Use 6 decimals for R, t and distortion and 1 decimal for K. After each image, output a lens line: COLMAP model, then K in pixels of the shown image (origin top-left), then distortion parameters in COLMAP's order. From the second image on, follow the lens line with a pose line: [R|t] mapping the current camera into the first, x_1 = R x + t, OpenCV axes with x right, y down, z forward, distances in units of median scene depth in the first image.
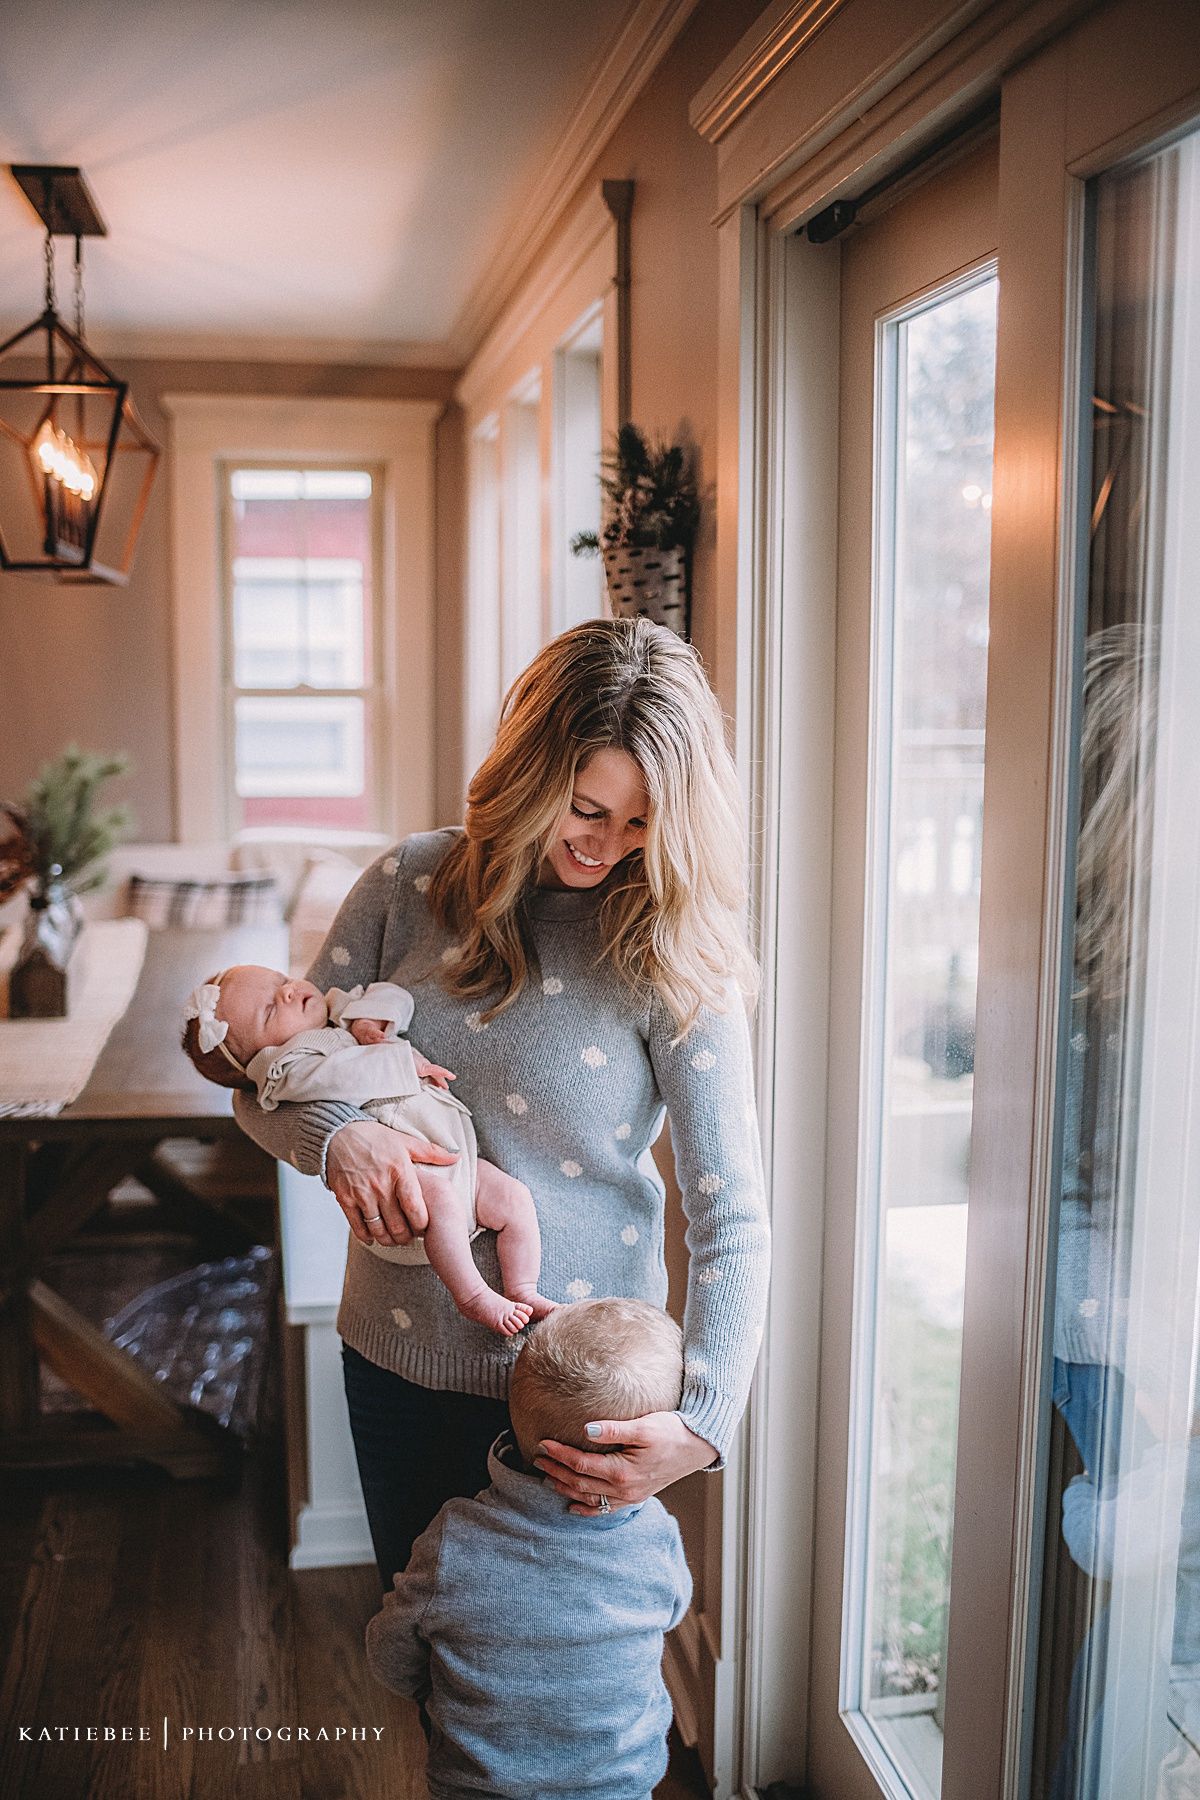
lens RADIAL K [[1774.8, 0, 589.6], [0, 1774.8, 929.3], [0, 0, 1]] dist [-0.057427, 0.000000]
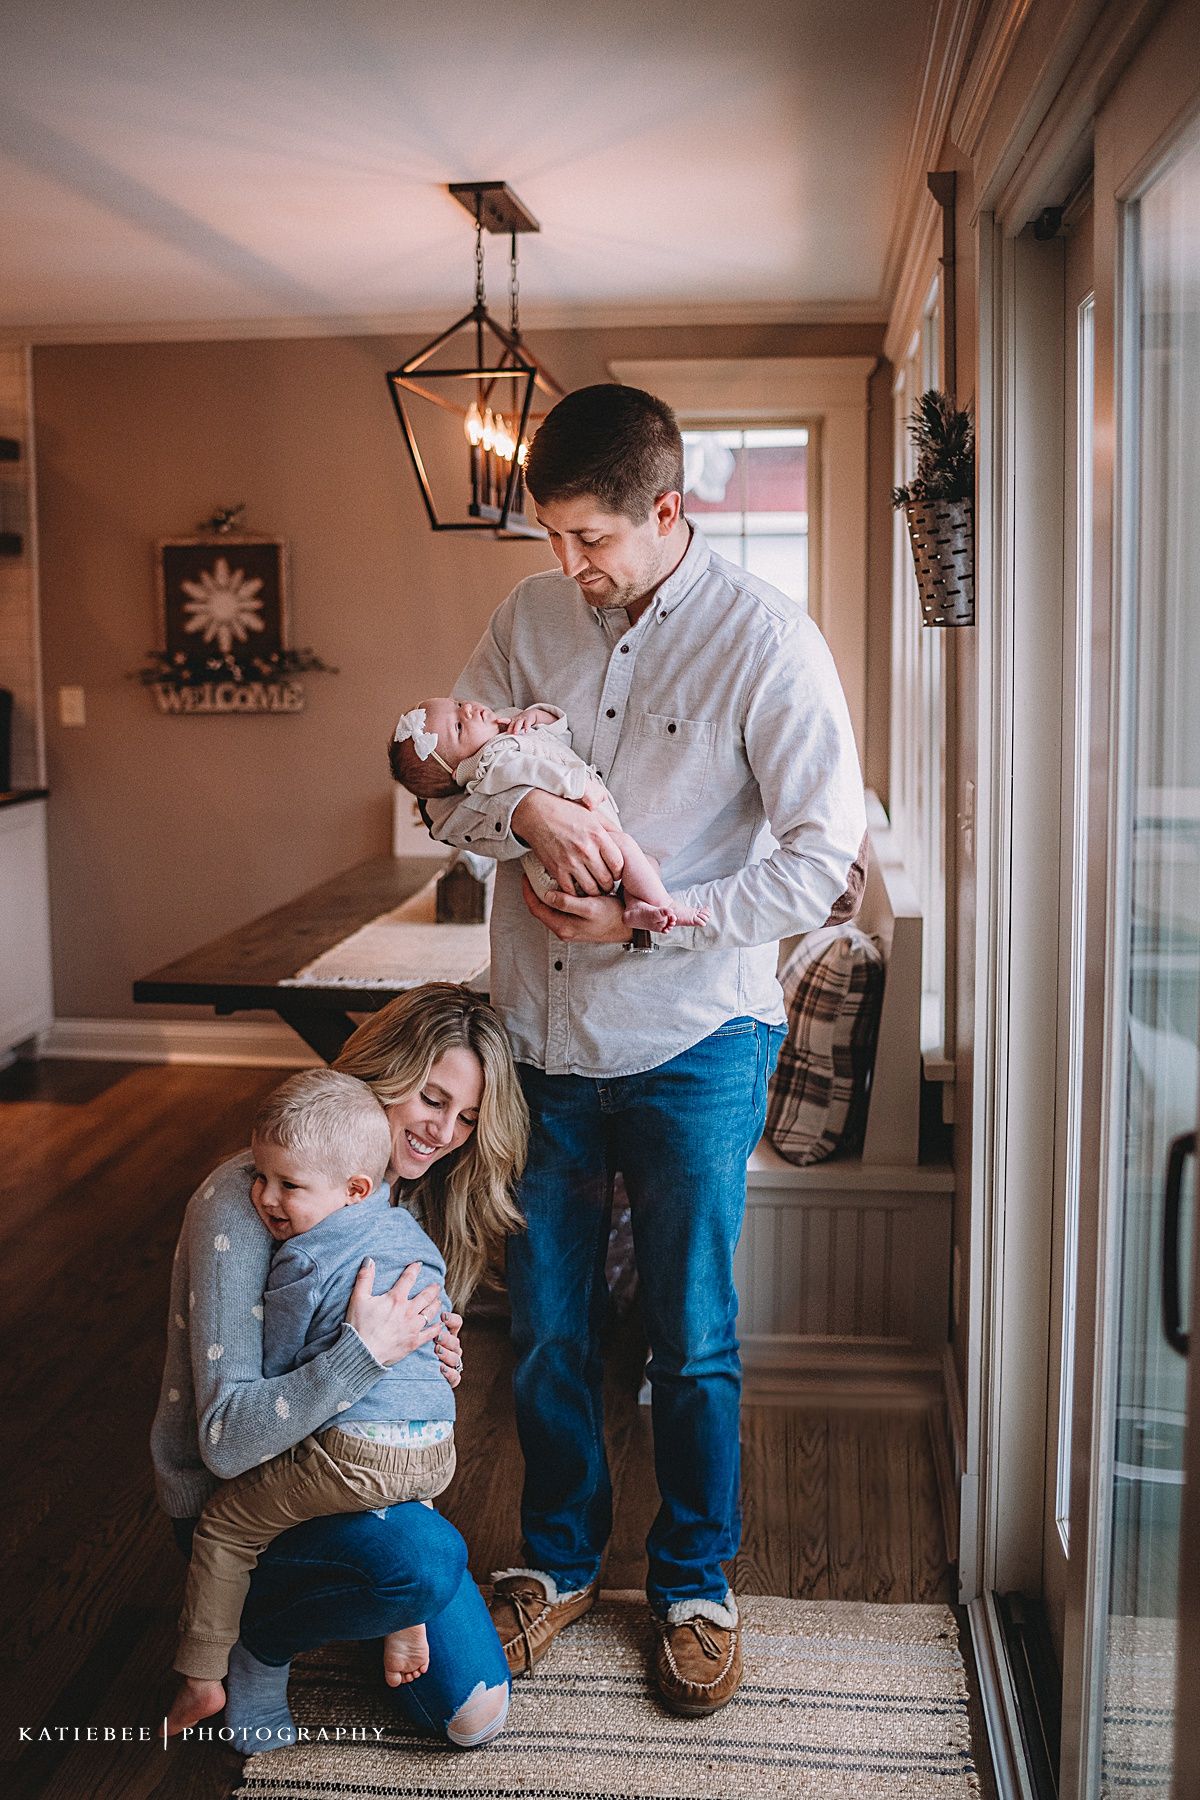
lens RADIAL K [[1908.2, 0, 588.8], [0, 1908.2, 895.4], [0, 0, 1]] dist [-0.078017, 0.000000]
pose [[0.961344, 0.026683, -0.274054, 0.101745], [-0.028338, 0.999596, -0.002079, 0.031932], [0.273887, 0.009764, 0.961712, -0.156725]]
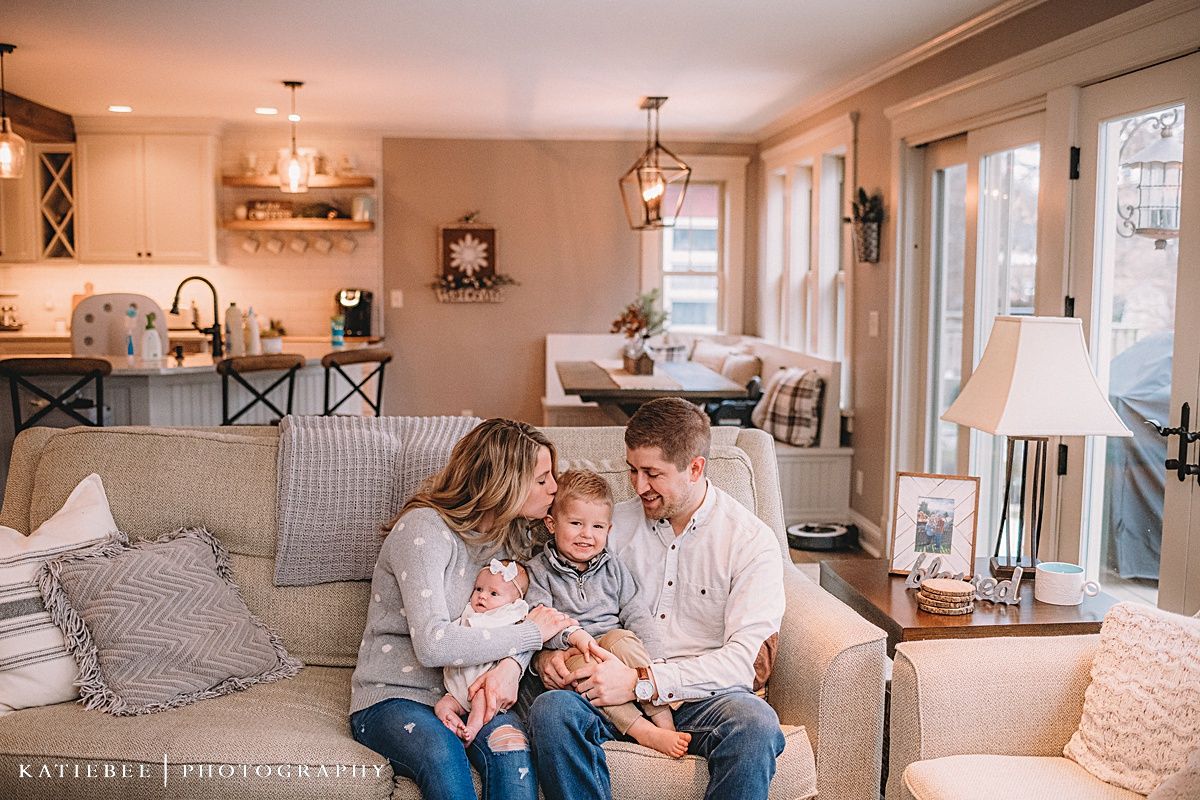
lens RADIAL K [[1183.2, 0, 597.9], [0, 1183.2, 407.3], [0, 0, 1]] dist [-0.057427, 0.000000]
pose [[0.994387, 0.011948, -0.105125, -0.173186], [-0.016077, 0.999129, -0.038515, 0.175919], [0.104573, 0.039989, 0.993713, -0.957625]]
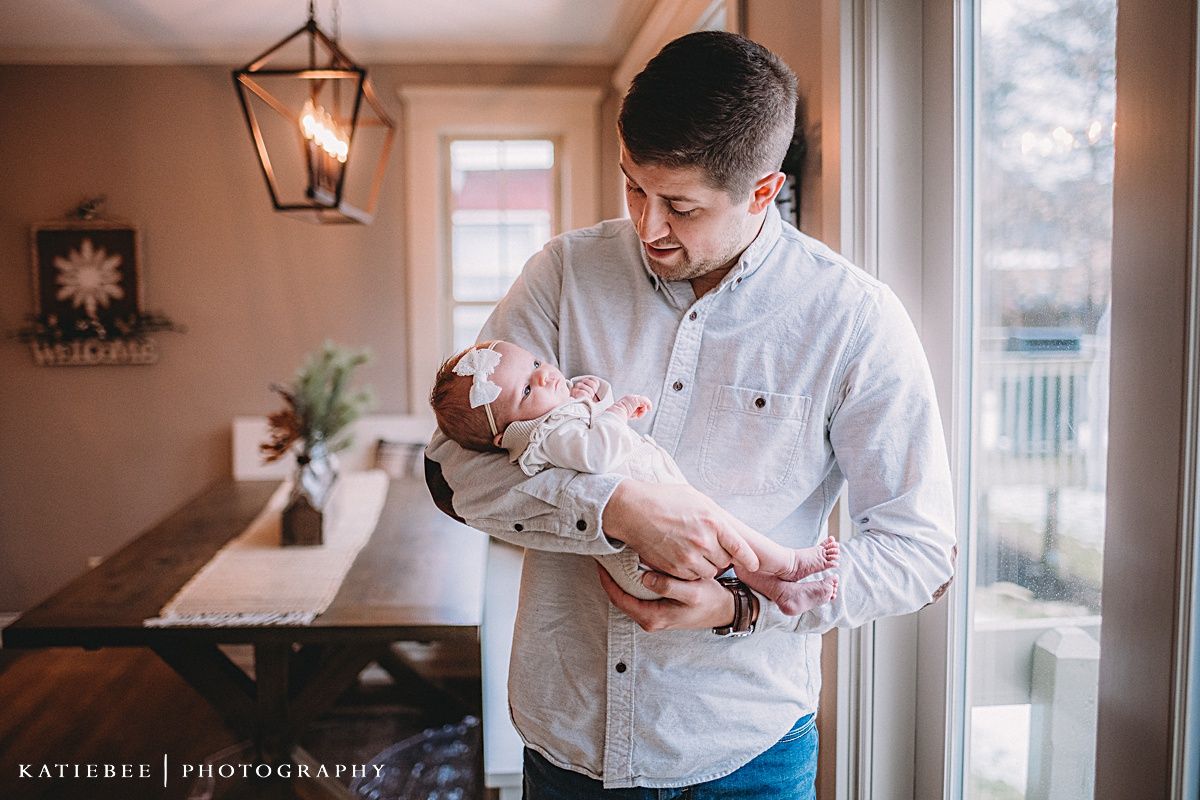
lens RADIAL K [[1272.1, 0, 605.0], [0, 1272.1, 416.3], [0, 0, 1]] dist [-0.078017, 0.000000]
pose [[0.996536, -0.008072, -0.082774, -0.005463], [0.004227, 0.998908, -0.046519, -0.002080], [0.083059, 0.046008, 0.995482, 0.064178]]
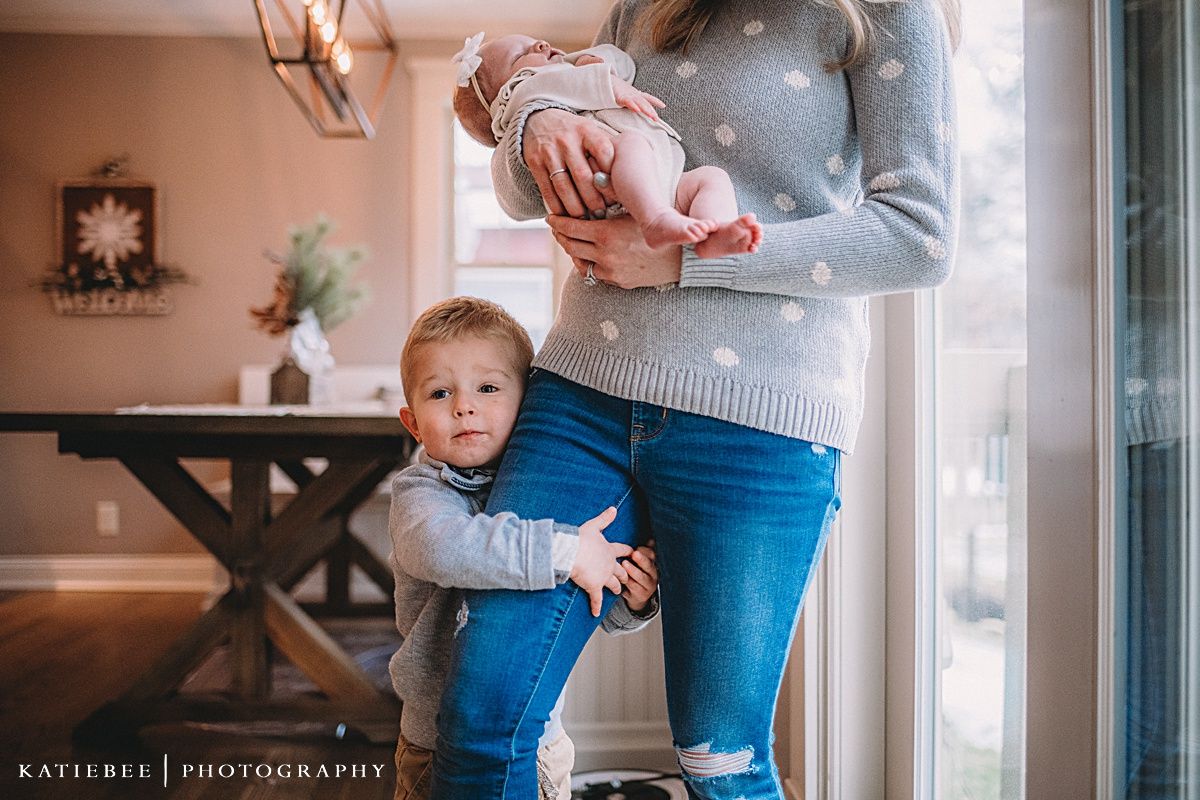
lens RADIAL K [[1183.2, 0, 593.6], [0, 1183.2, 404.8], [0, 0, 1]] dist [-0.057427, 0.000000]
pose [[0.994970, -0.008339, -0.099830, 0.008740], [-0.005854, 0.989987, -0.141038, 0.167765], [0.100007, 0.140913, 0.984958, 0.131027]]
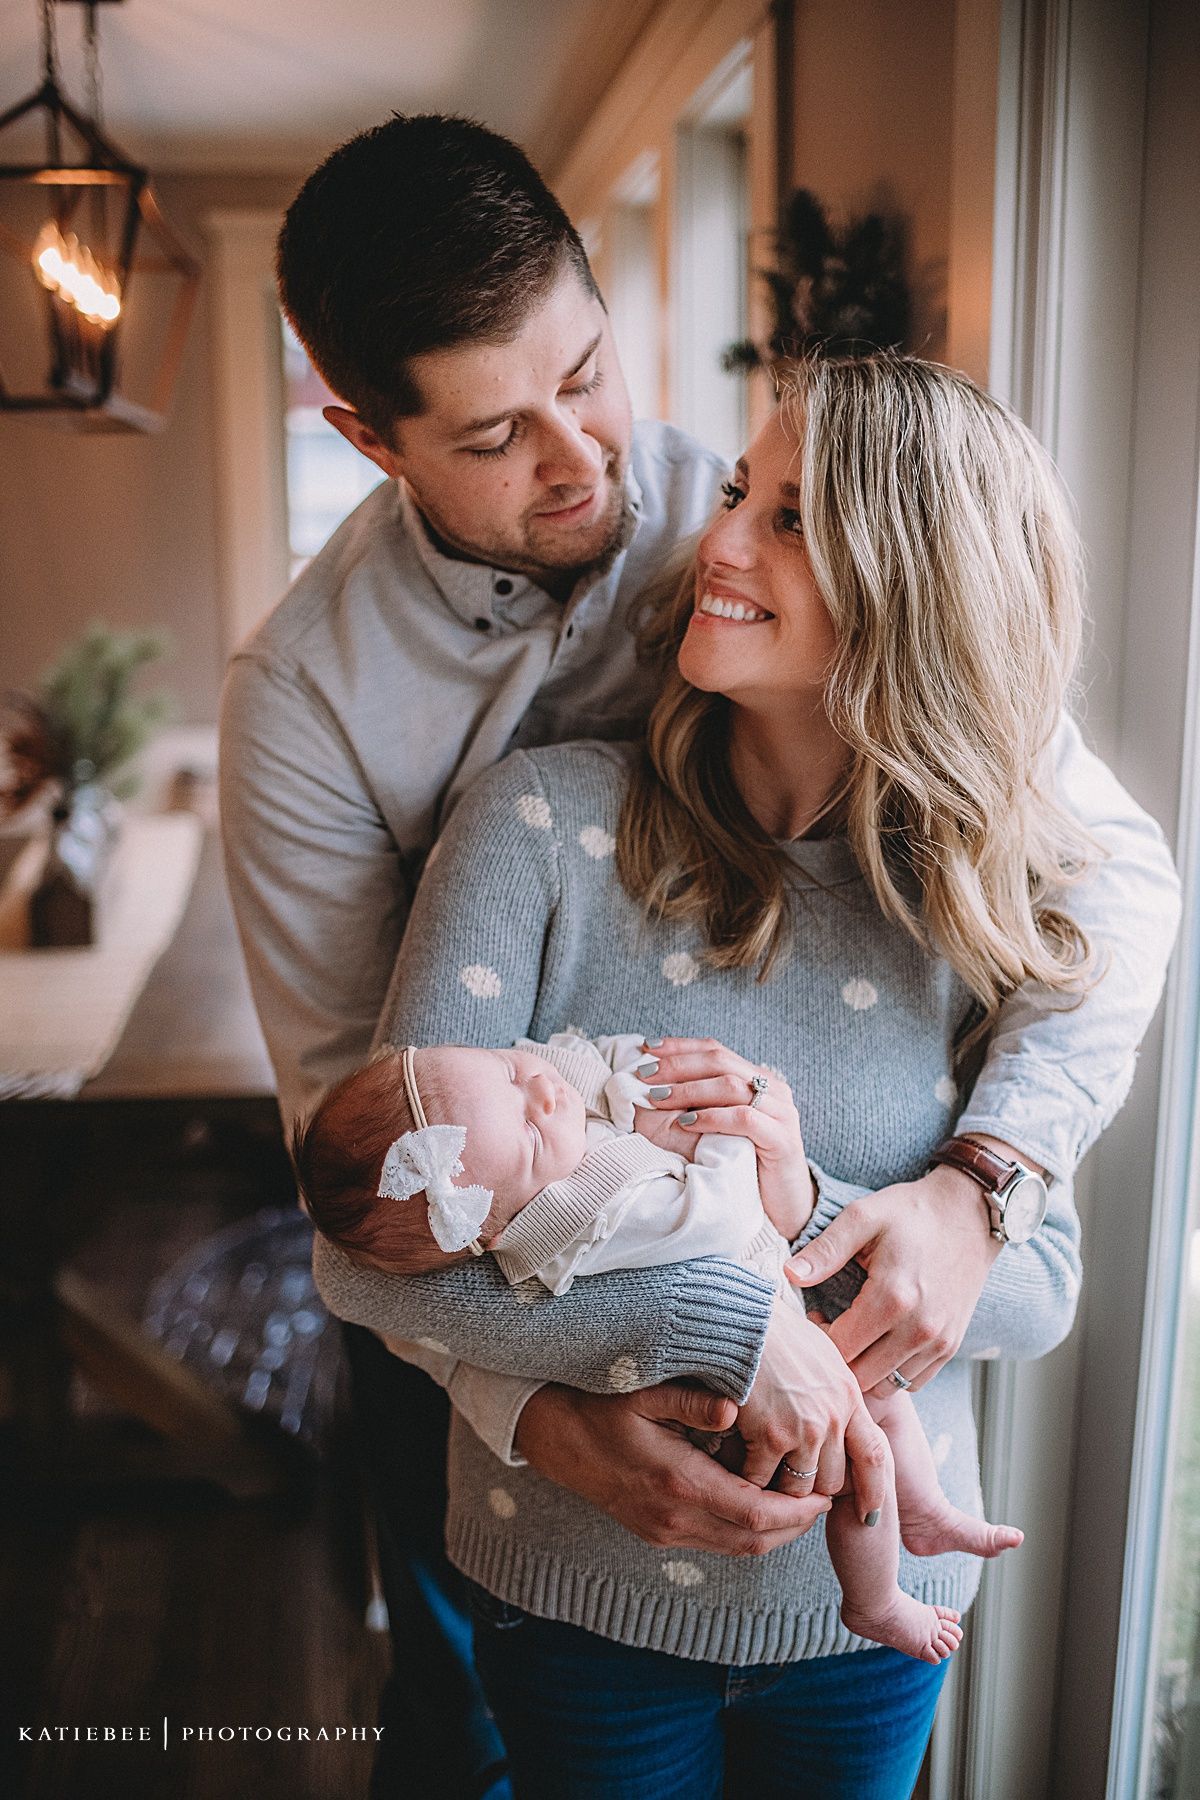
lens RADIAL K [[1774.8, 0, 596.5], [0, 1774.8, 906.9], [0, 0, 1]] dist [-0.057427, 0.000000]
pose [[0.999341, -0.005168, -0.035932, -0.027678], [0.007611, 0.997645, 0.068170, -0.025427], [0.035495, -0.068399, 0.997026, 0.167853]]
